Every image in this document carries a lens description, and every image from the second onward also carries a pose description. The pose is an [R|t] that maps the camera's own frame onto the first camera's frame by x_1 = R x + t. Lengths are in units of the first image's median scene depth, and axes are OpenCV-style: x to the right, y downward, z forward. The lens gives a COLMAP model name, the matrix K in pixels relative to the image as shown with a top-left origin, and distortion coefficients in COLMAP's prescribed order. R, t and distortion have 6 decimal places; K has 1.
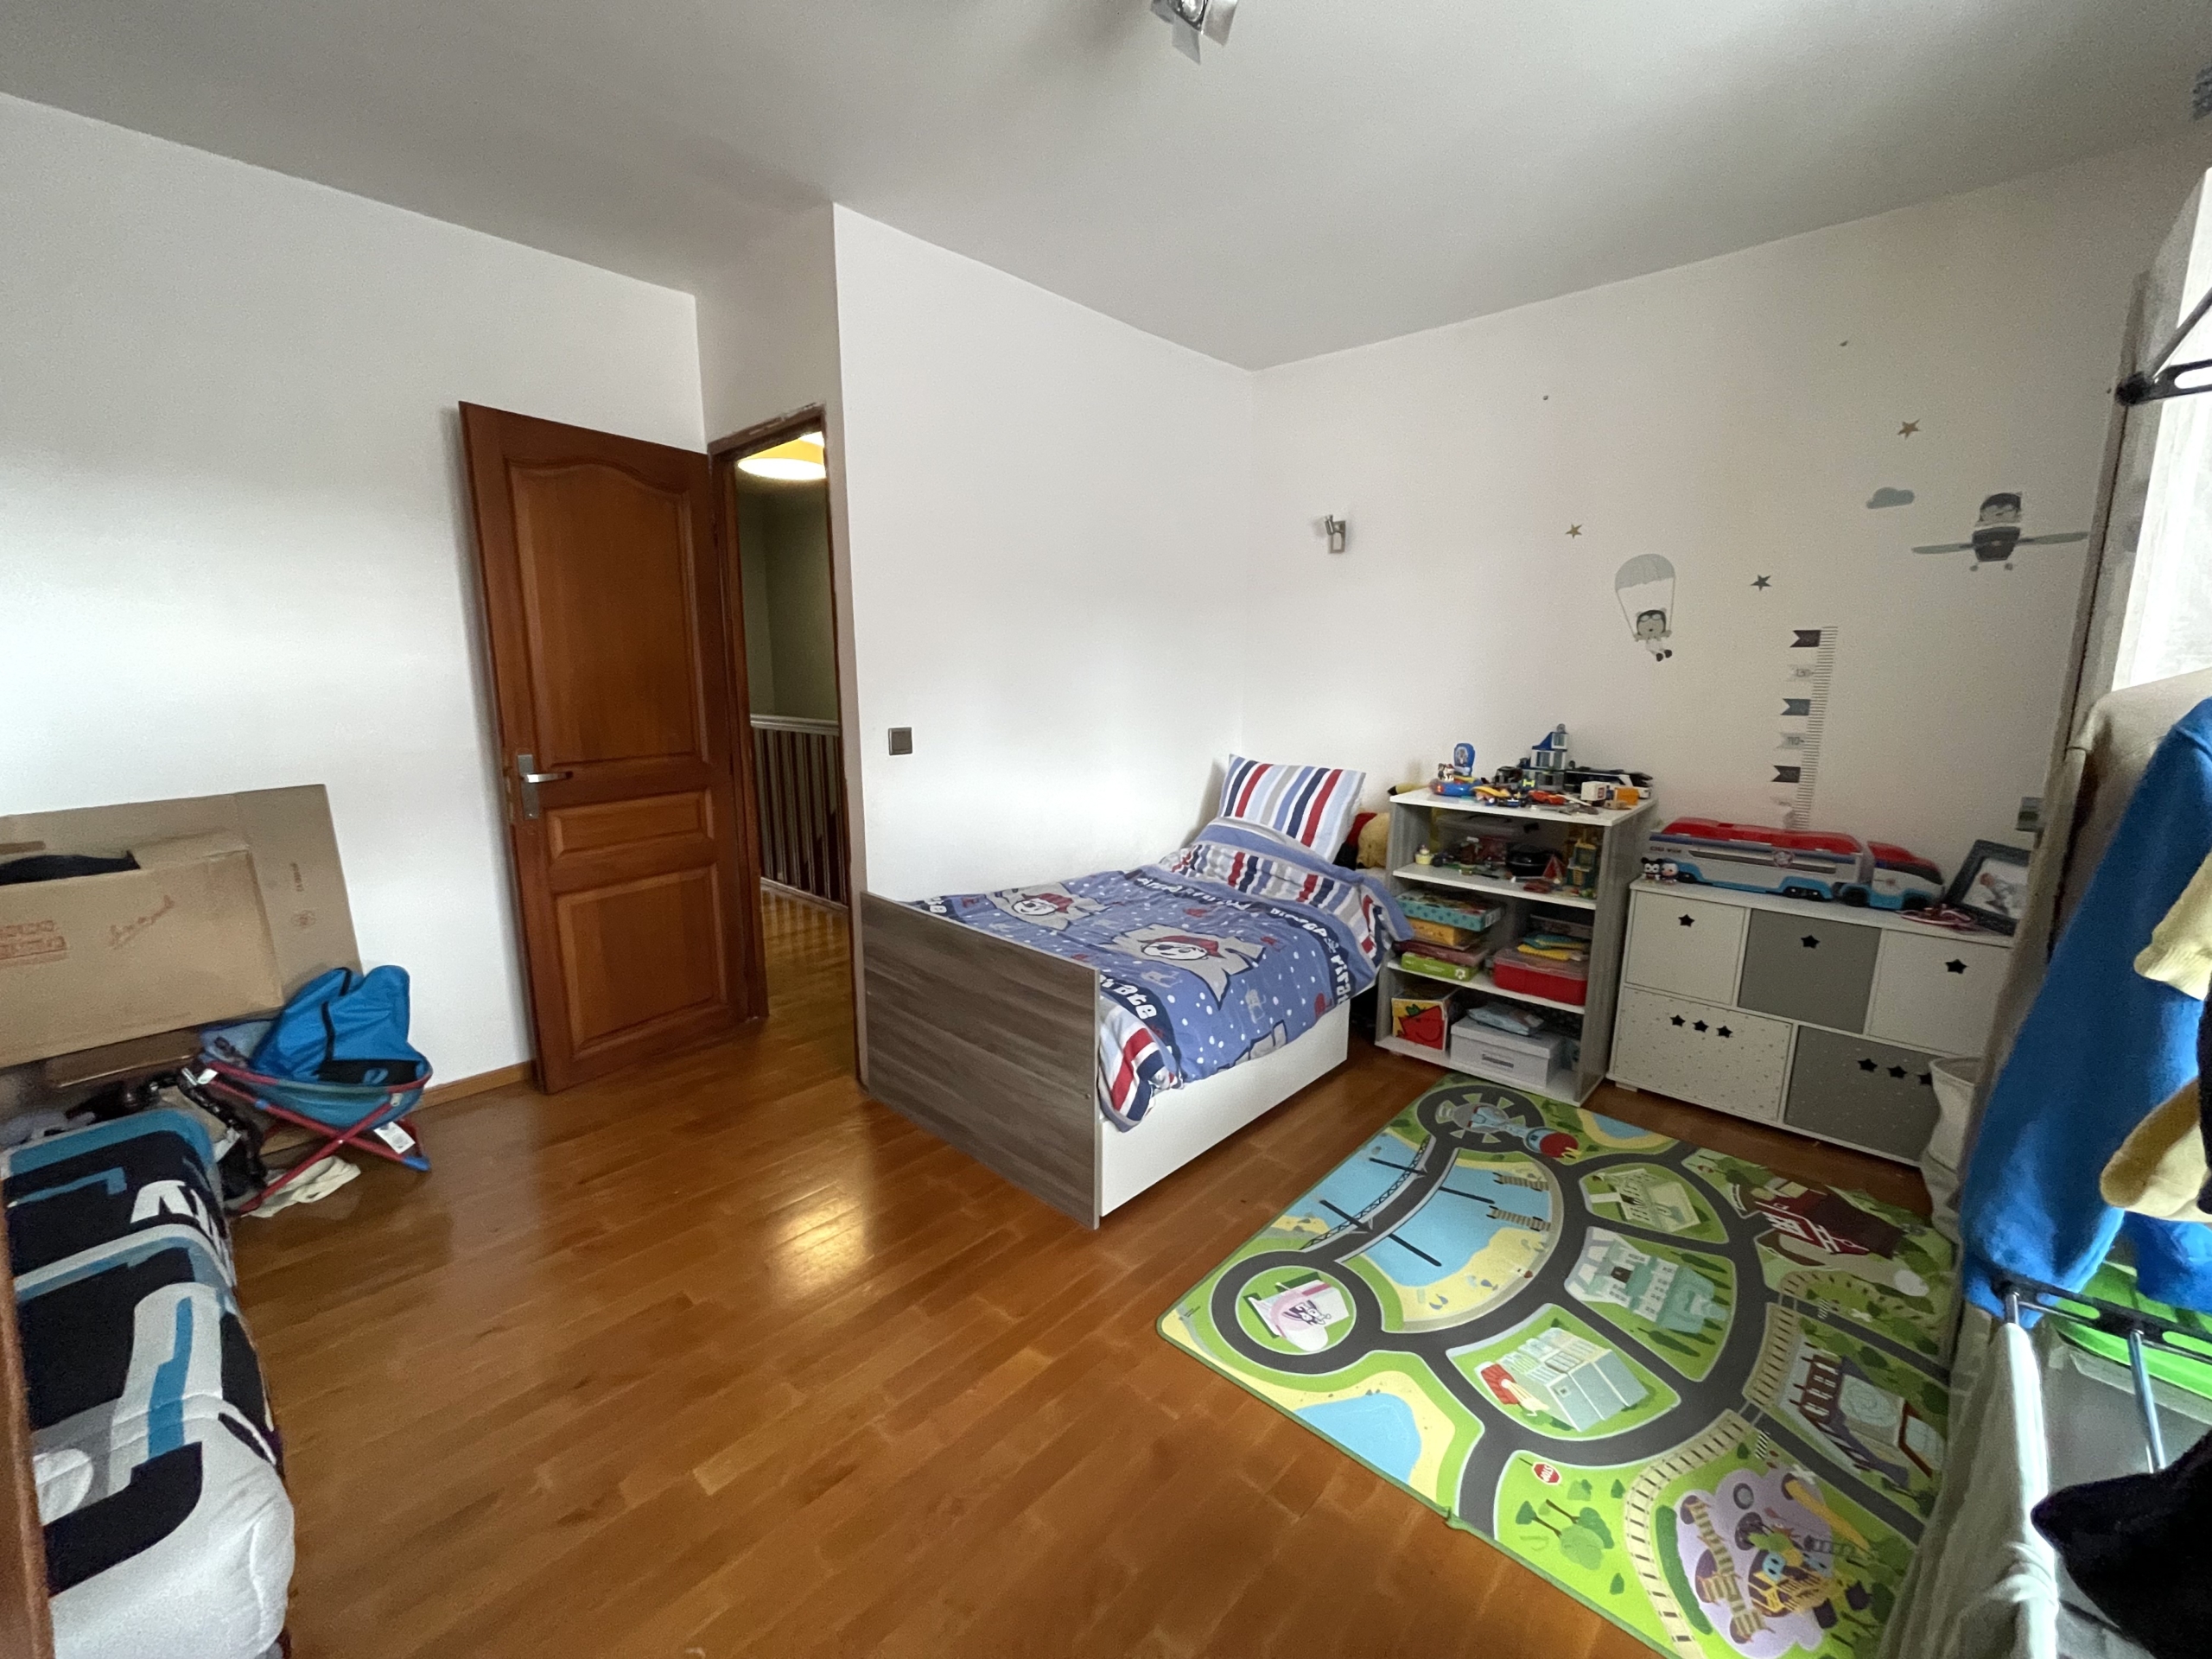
lens RADIAL K [[890.1, 0, 1101.2], [0, 890.1, 828.3], [0, 0, 1]] dist [-0.002953, 0.001003]
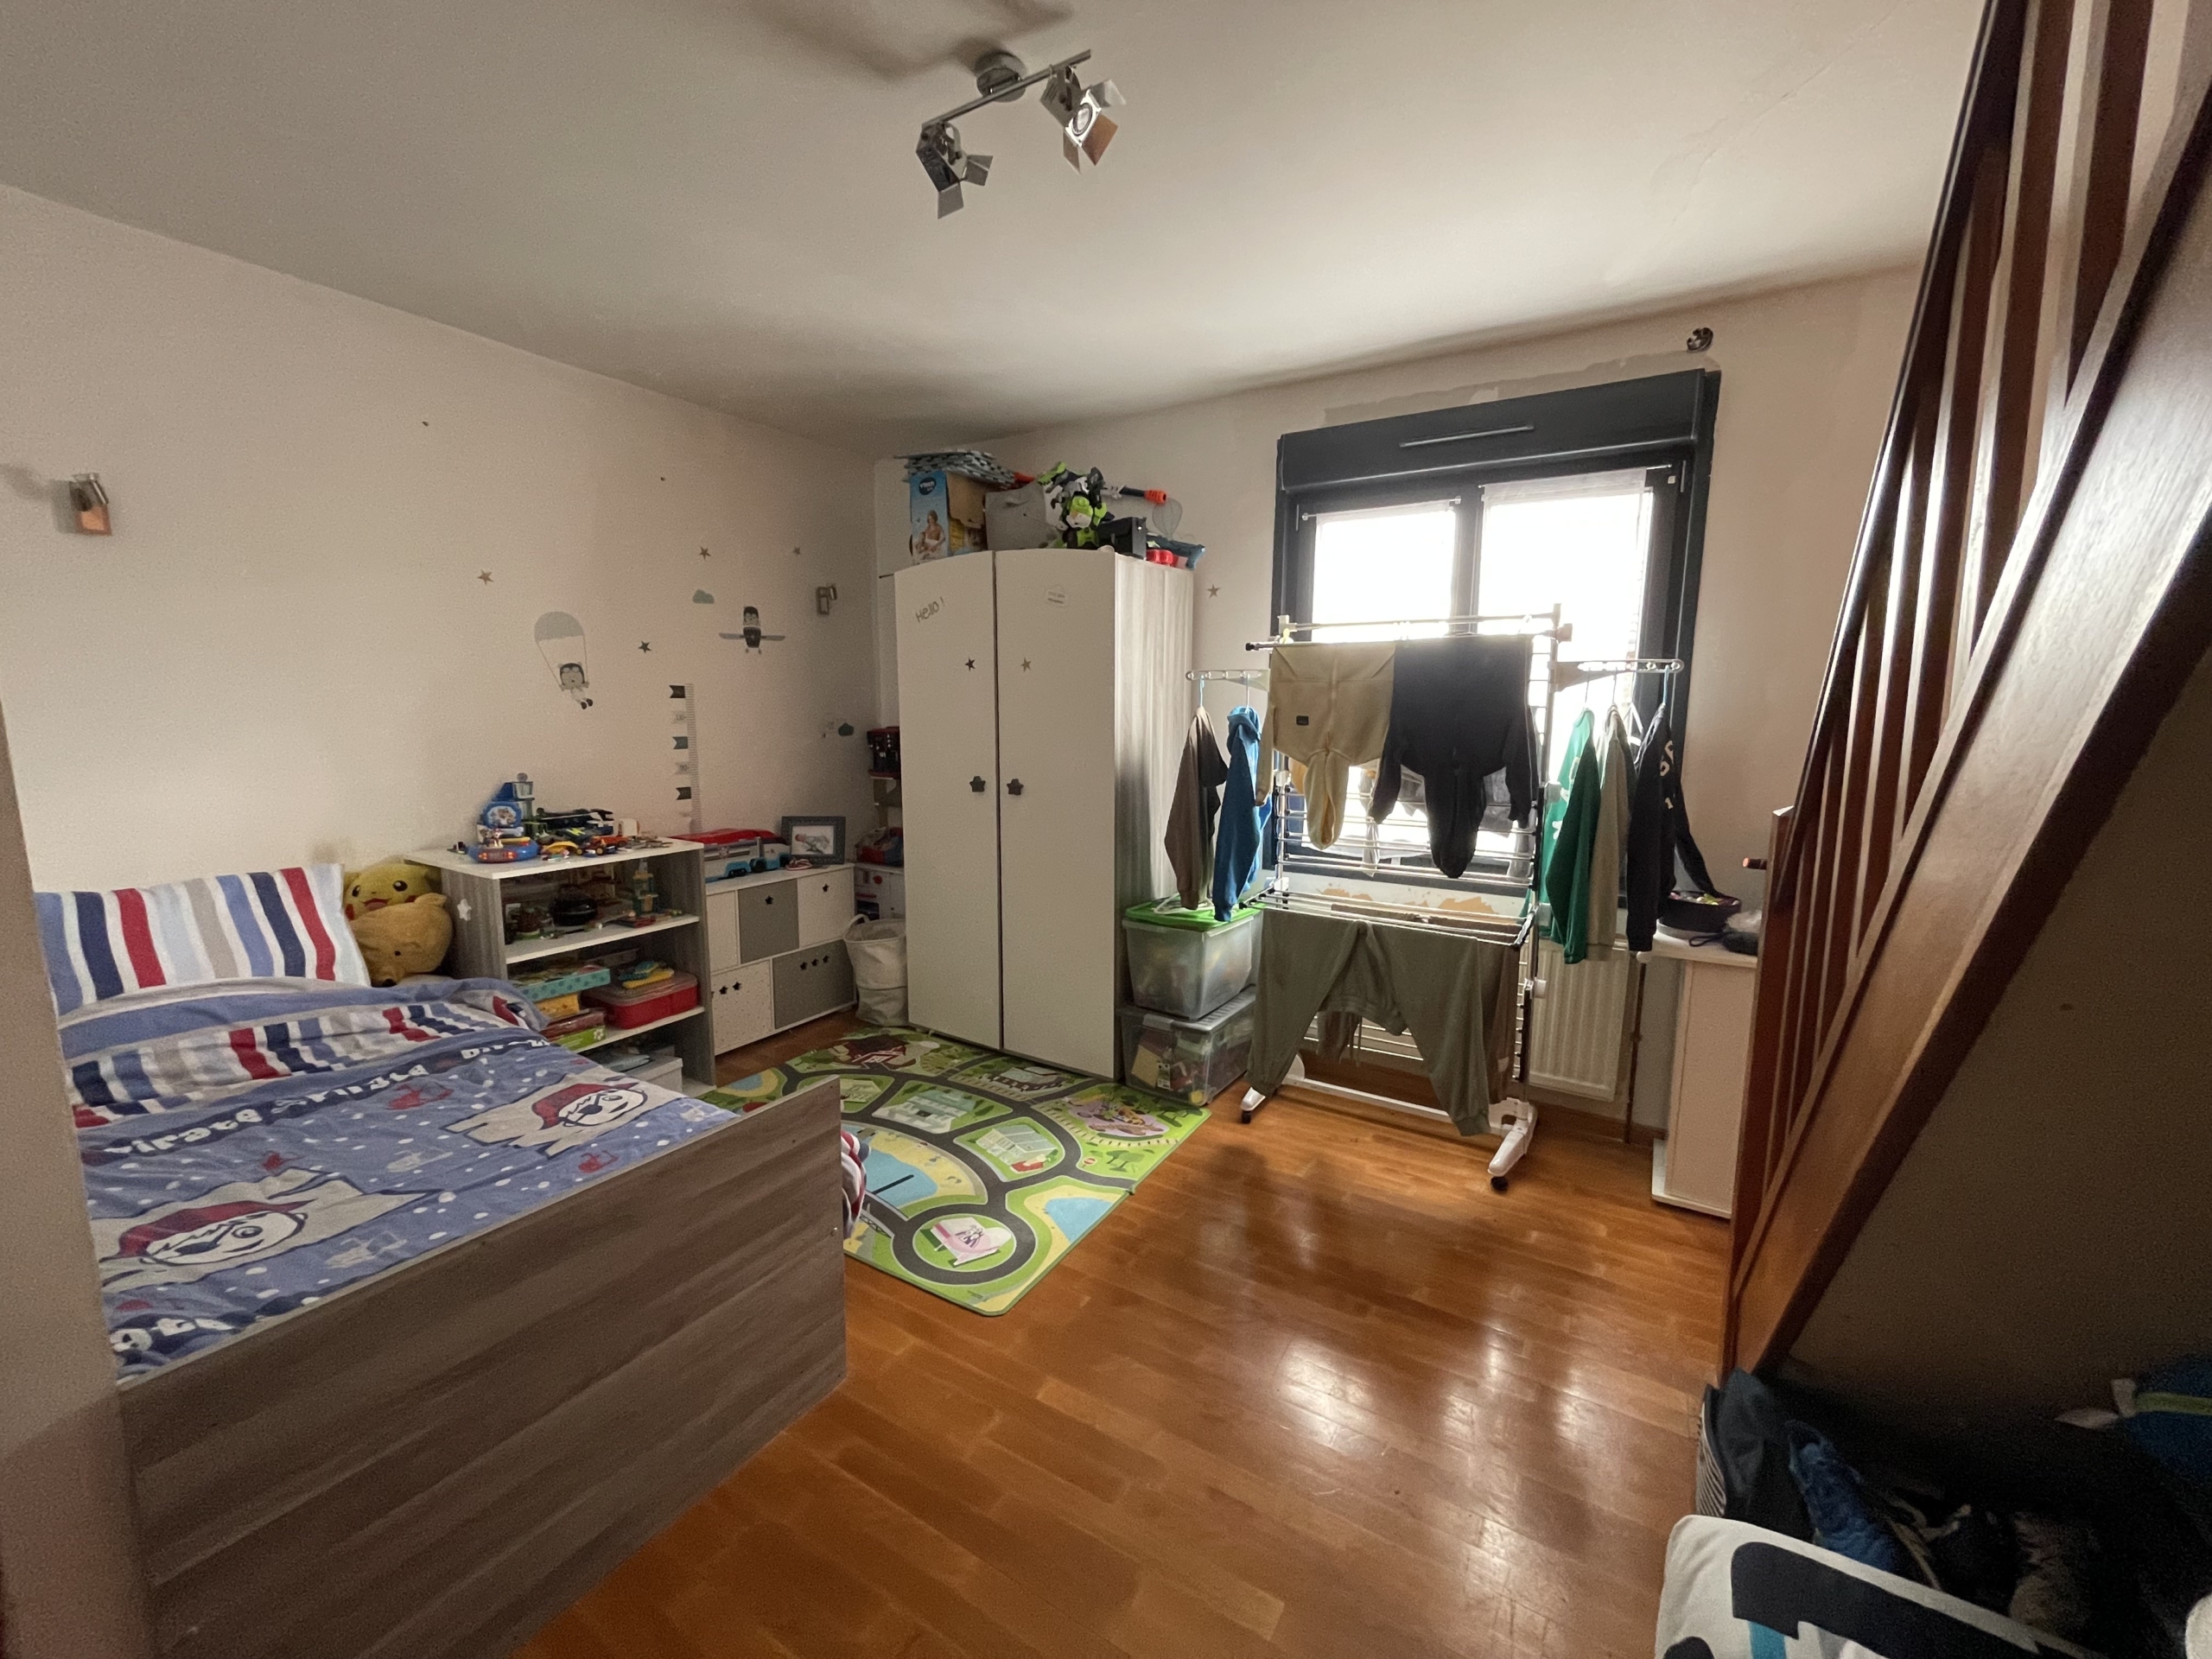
lens RADIAL K [[890.1, 0, 1101.4], [0, 890.1, 825.3], [0, 0, 1]] dist [-0.002953, 0.001003]
pose [[-0.204583, -0.136268, 0.969318, -0.713239], [0.171500, 0.969955, 0.172554, -0.150463], [-0.963708, 0.201540, -0.175067, 0.705702]]
